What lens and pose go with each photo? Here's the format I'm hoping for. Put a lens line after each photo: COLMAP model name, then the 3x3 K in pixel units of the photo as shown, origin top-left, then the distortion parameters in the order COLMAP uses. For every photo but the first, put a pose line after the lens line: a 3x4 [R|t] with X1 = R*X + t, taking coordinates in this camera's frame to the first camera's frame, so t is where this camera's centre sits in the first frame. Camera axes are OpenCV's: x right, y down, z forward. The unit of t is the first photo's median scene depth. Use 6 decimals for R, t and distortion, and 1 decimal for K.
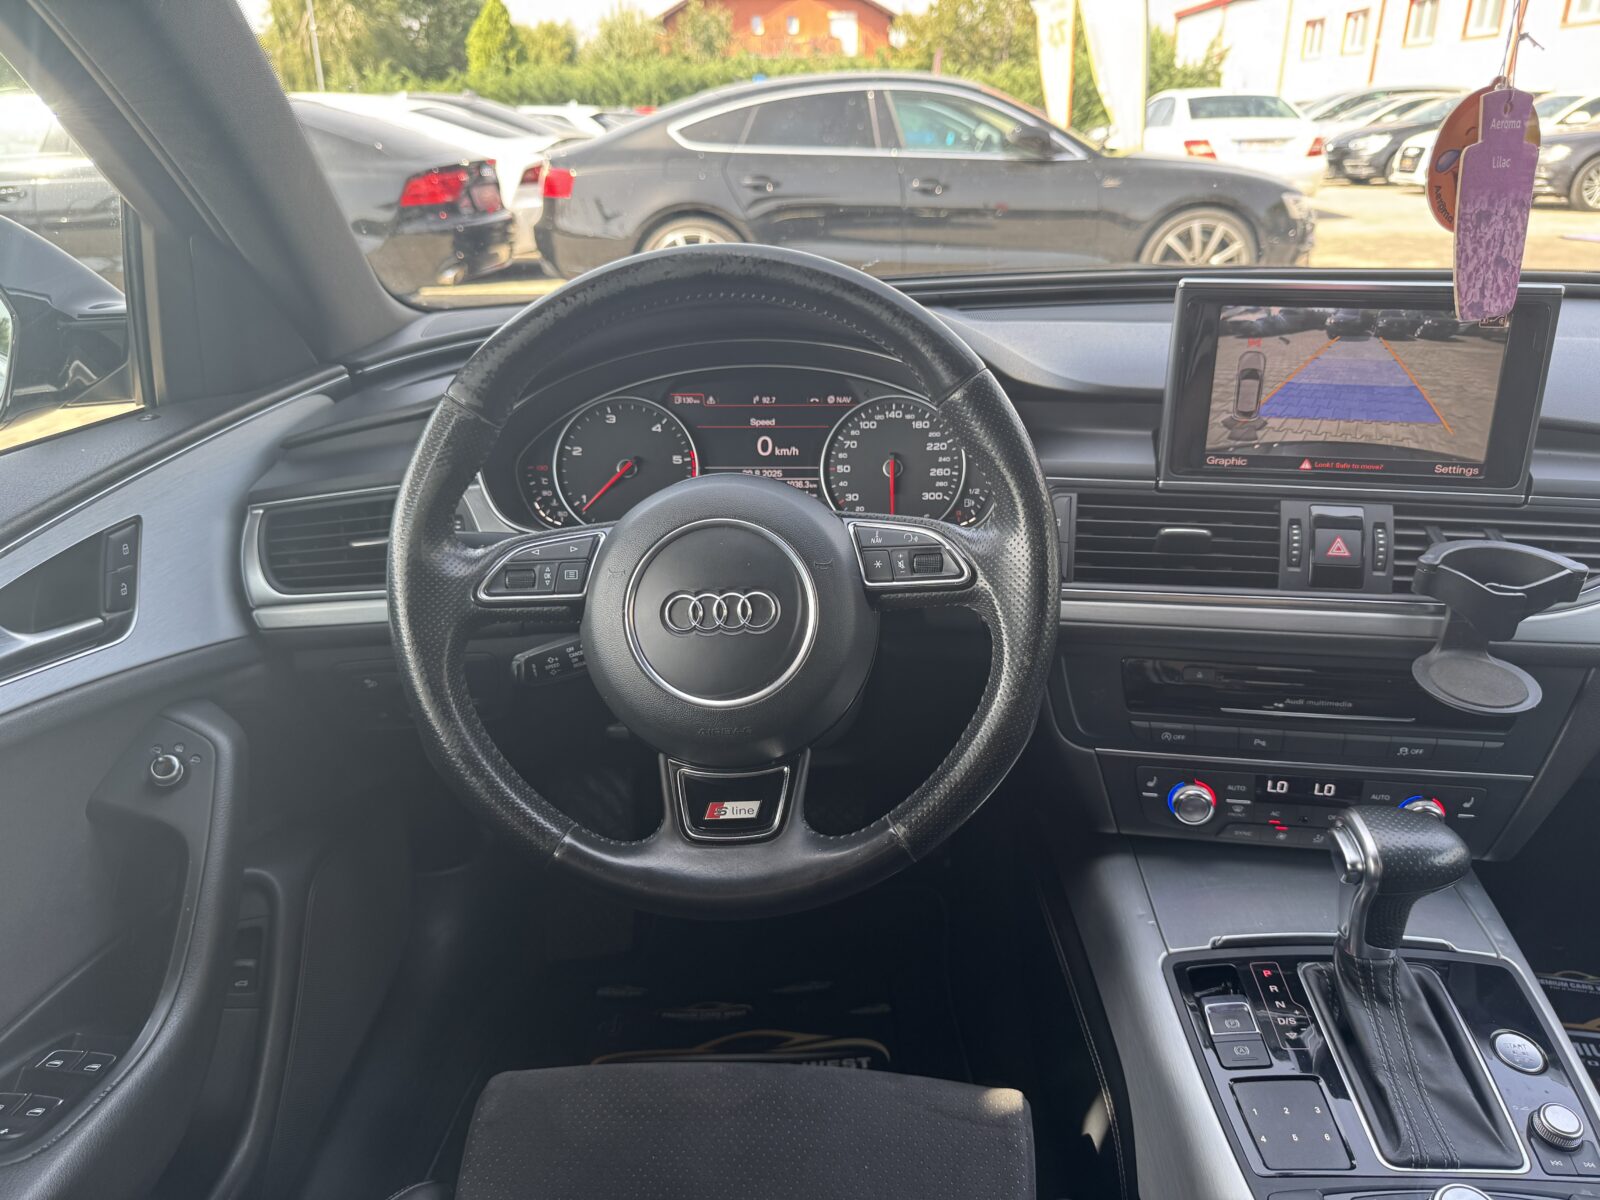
lens RADIAL K [[1161.3, 0, 803.3], [0, 1161.3, 607.9], [0, 0, 1]] dist [-0.001805, -0.007888]
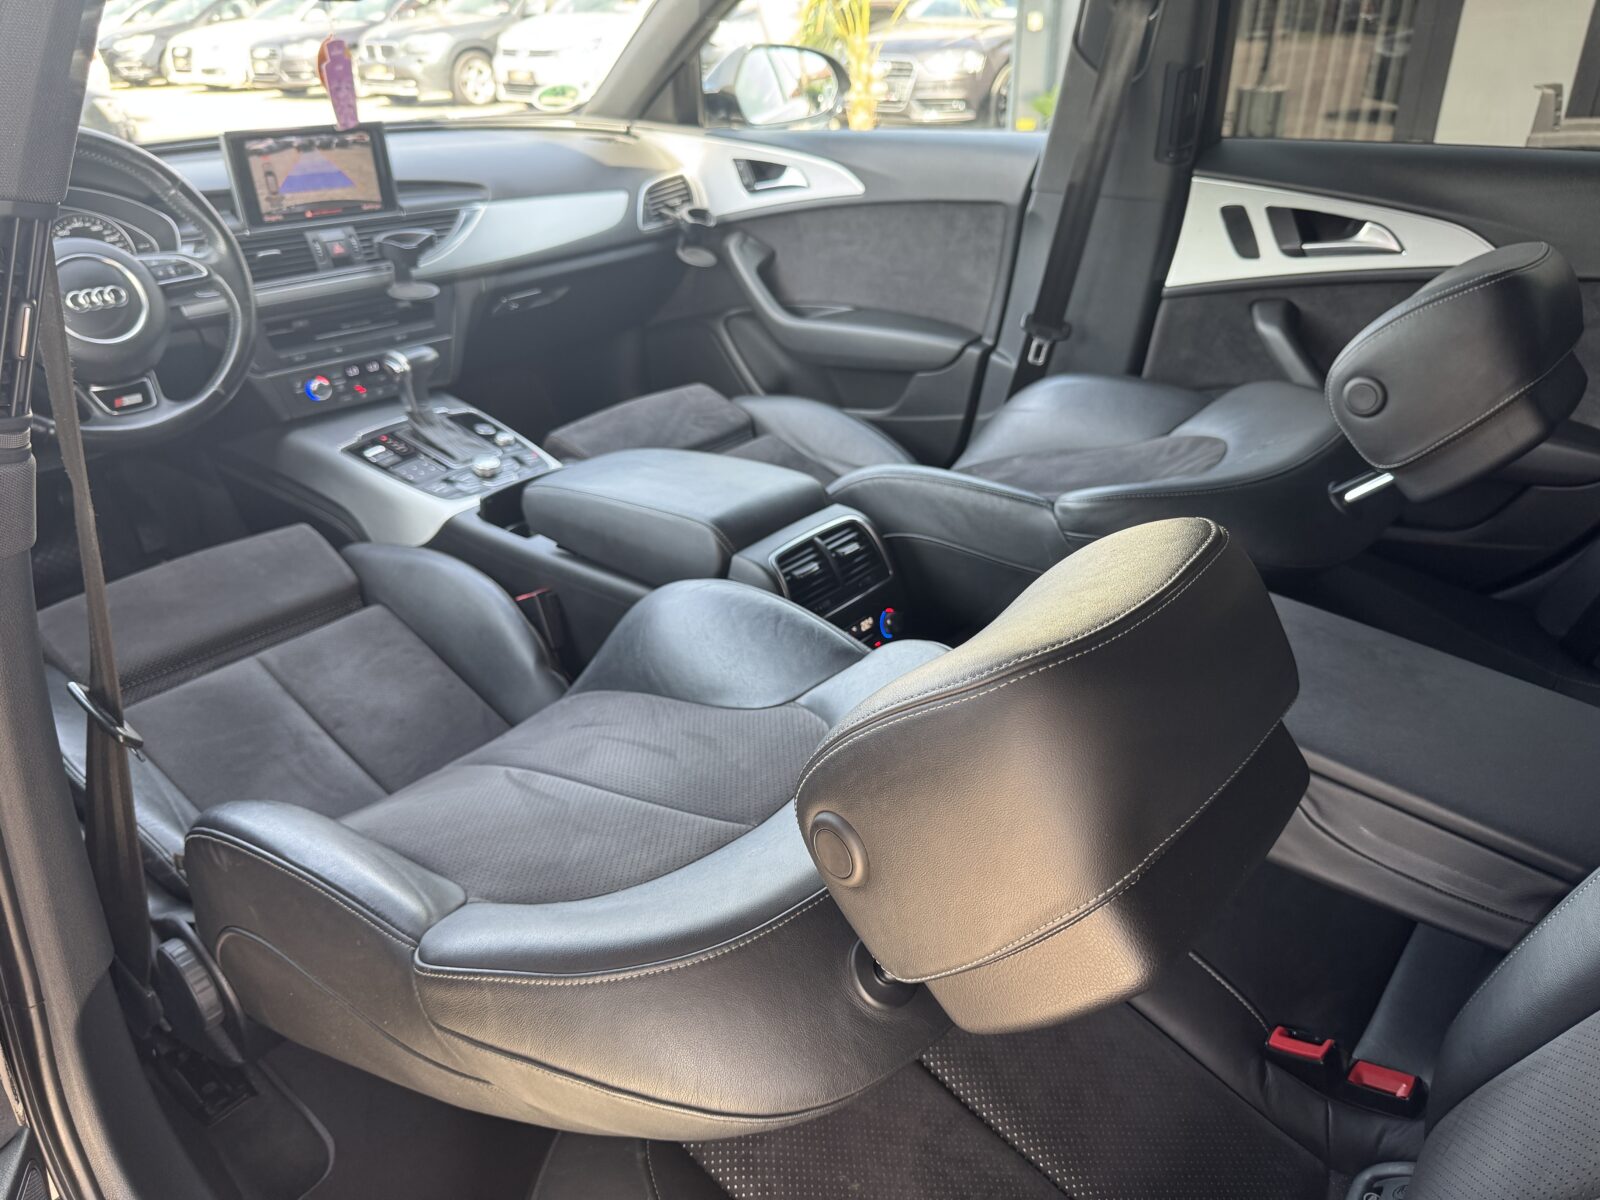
lens RADIAL K [[1161.3, 0, 803.3], [0, 1161.3, 607.9], [0, 0, 1]] dist [-0.001805, -0.007888]
pose [[0.609640, -0.362139, 0.705121, -0.740577], [0.308856, 0.927760, 0.209449, 0.363141], [-0.730032, 0.090092, 0.677448, -0.994530]]
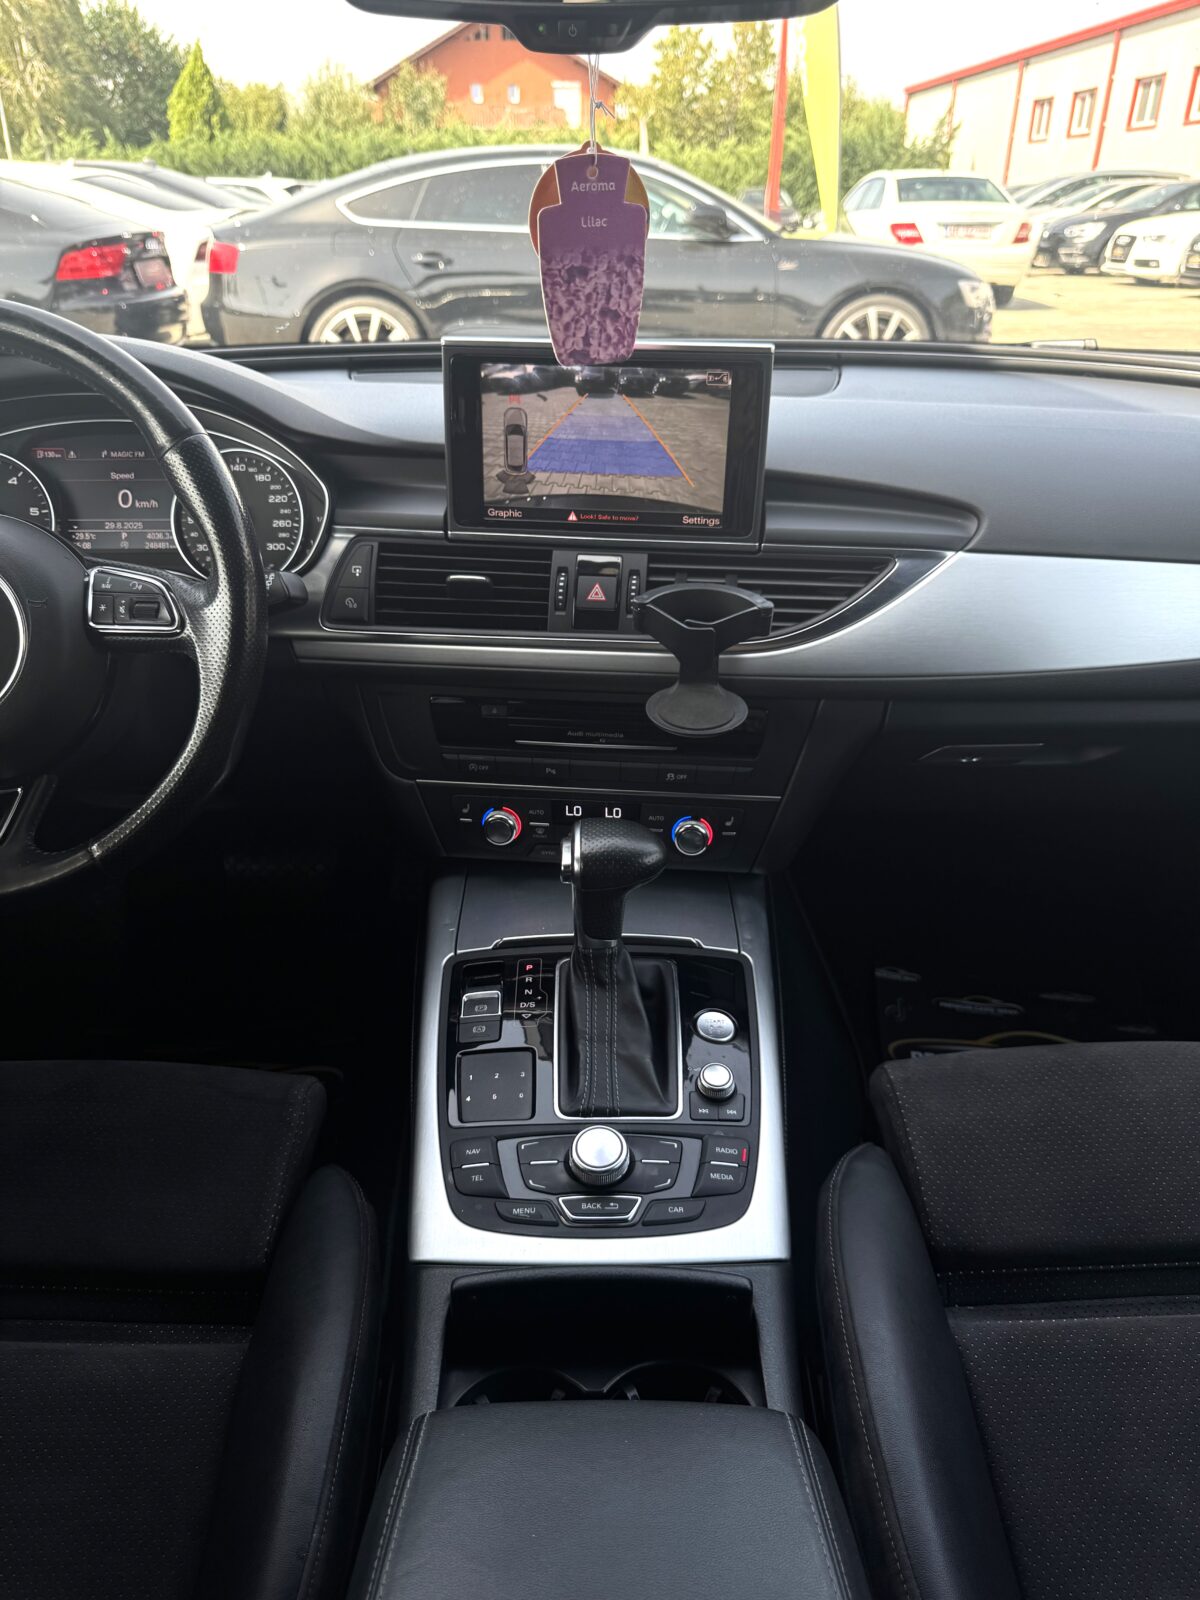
lens RADIAL K [[1129.0, 0, 595.3], [0, 1129.0, 818.0], [0, 0, 1]] dist [0.064664, -0.076899]
pose [[0.998845, -0.008206, 0.047347, 0.376456], [0.003526, 0.995170, 0.098099, 0.052693], [-0.047924, -0.097819, 0.994050, -0.092277]]
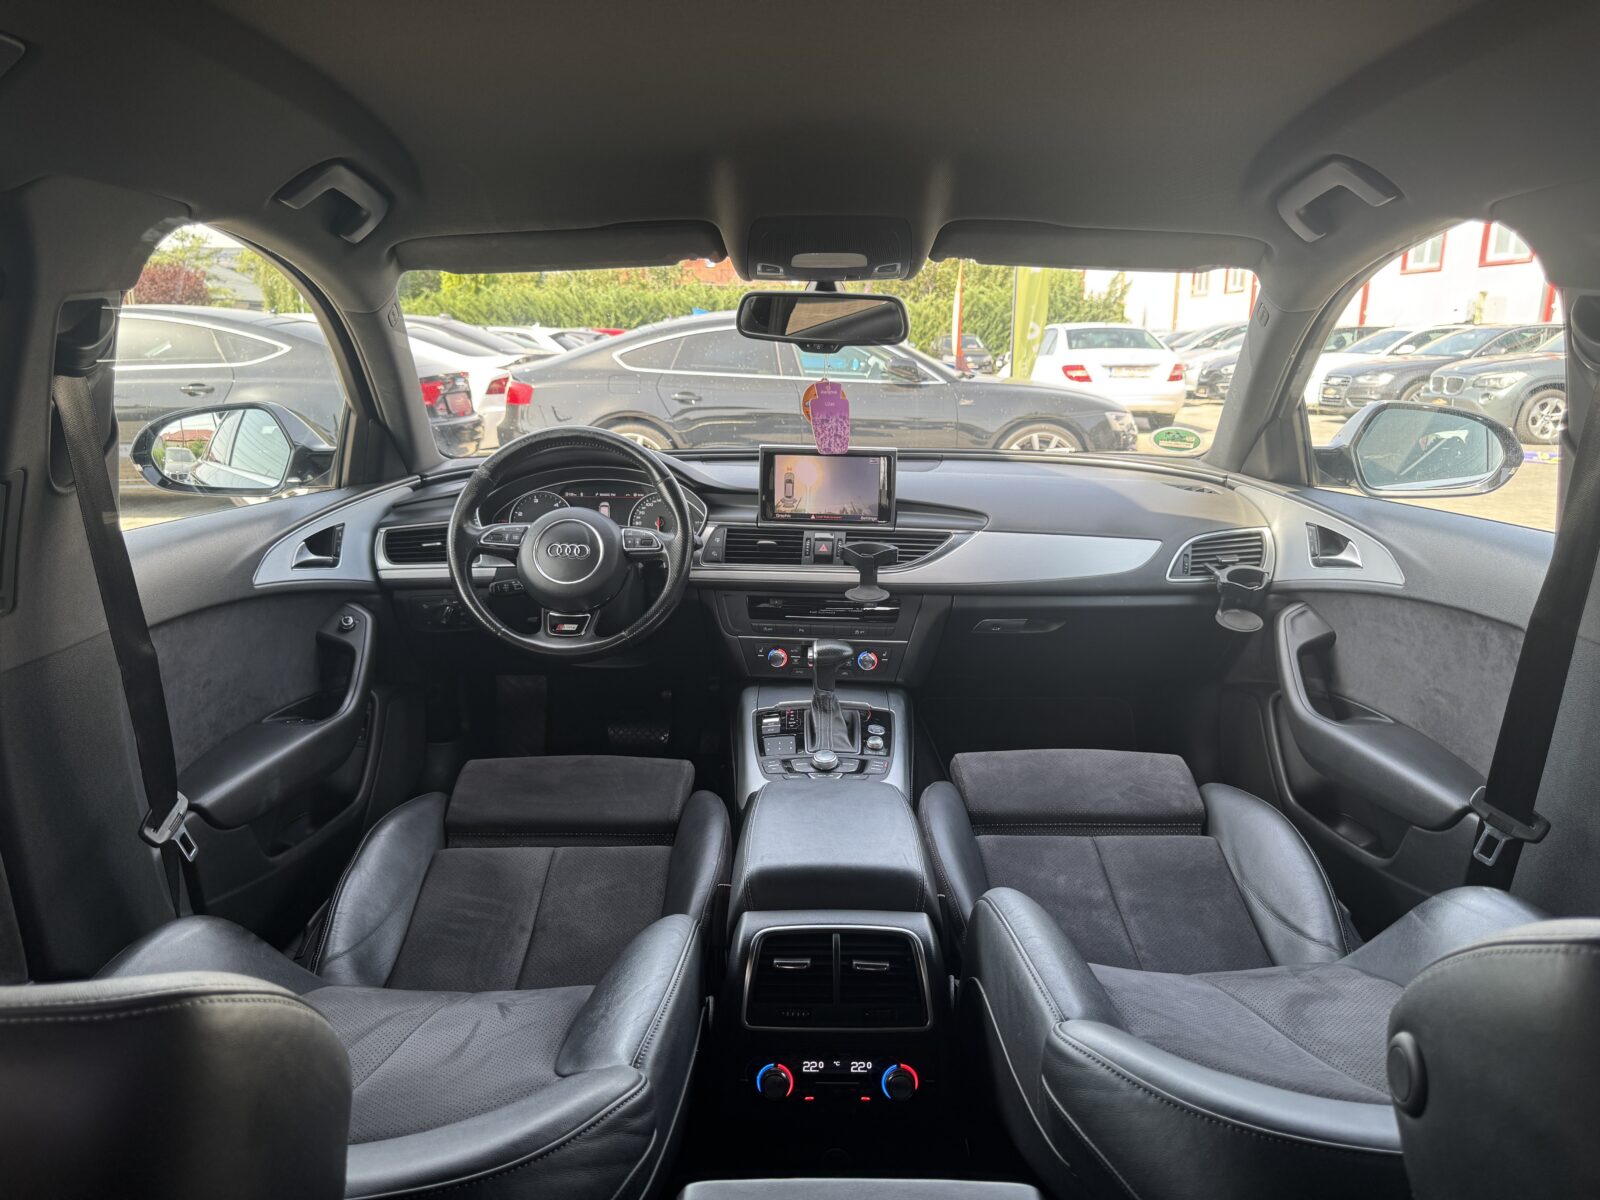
lens RADIAL K [[1134.1, 0, 803.9], [0, 1134.1, 633.6], [0, 0, 1]] dist [0.124655, -0.173393]
pose [[0.999036, 0.008562, 0.043066, 0.289715], [-0.002215, 0.989384, -0.145307, 0.457261], [-0.043853, 0.145071, 0.988449, -1.319509]]
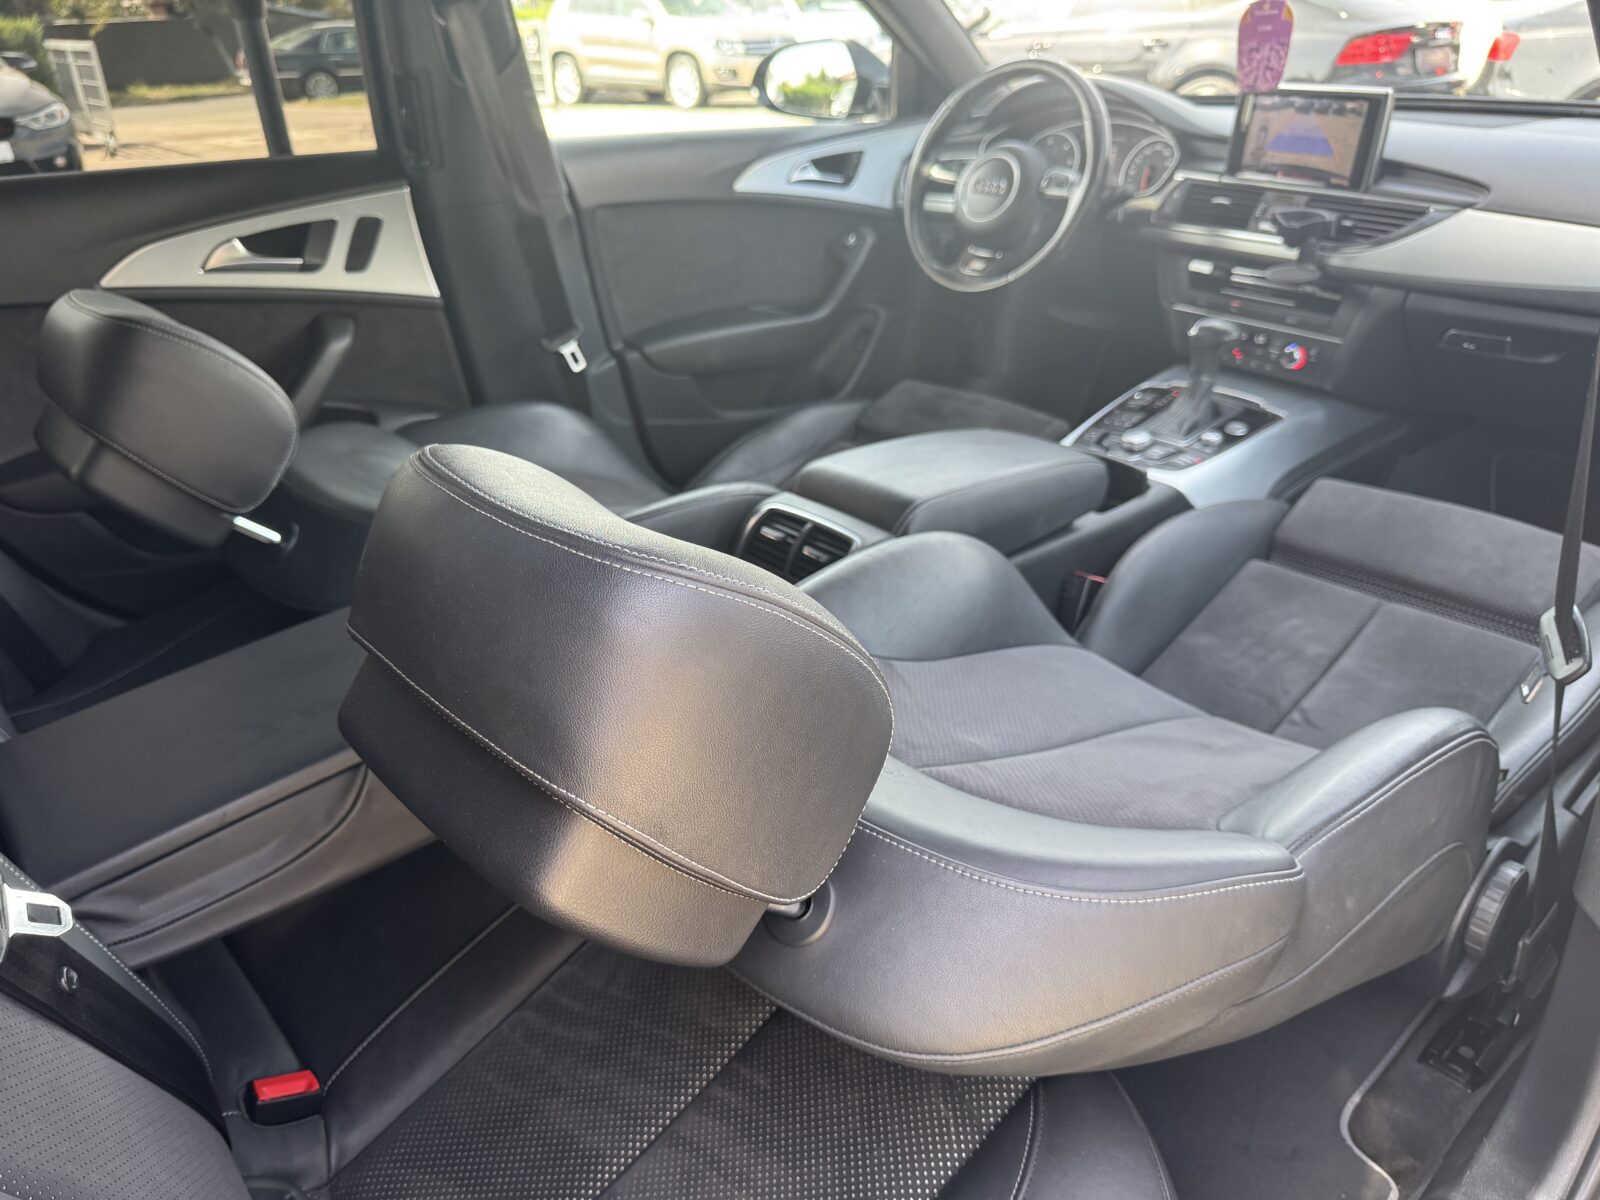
lens RADIAL K [[1184.8, 0, 808.1], [0, 1184.8, 605.7], [0, 0, 1]] dist [0.013639, -0.007967]
pose [[0.695911, 0.320577, -0.642603, 1.402917], [-0.262023, 0.946490, 0.188417, 0.418849], [0.668620, 0.037256, 0.742671, -1.117783]]
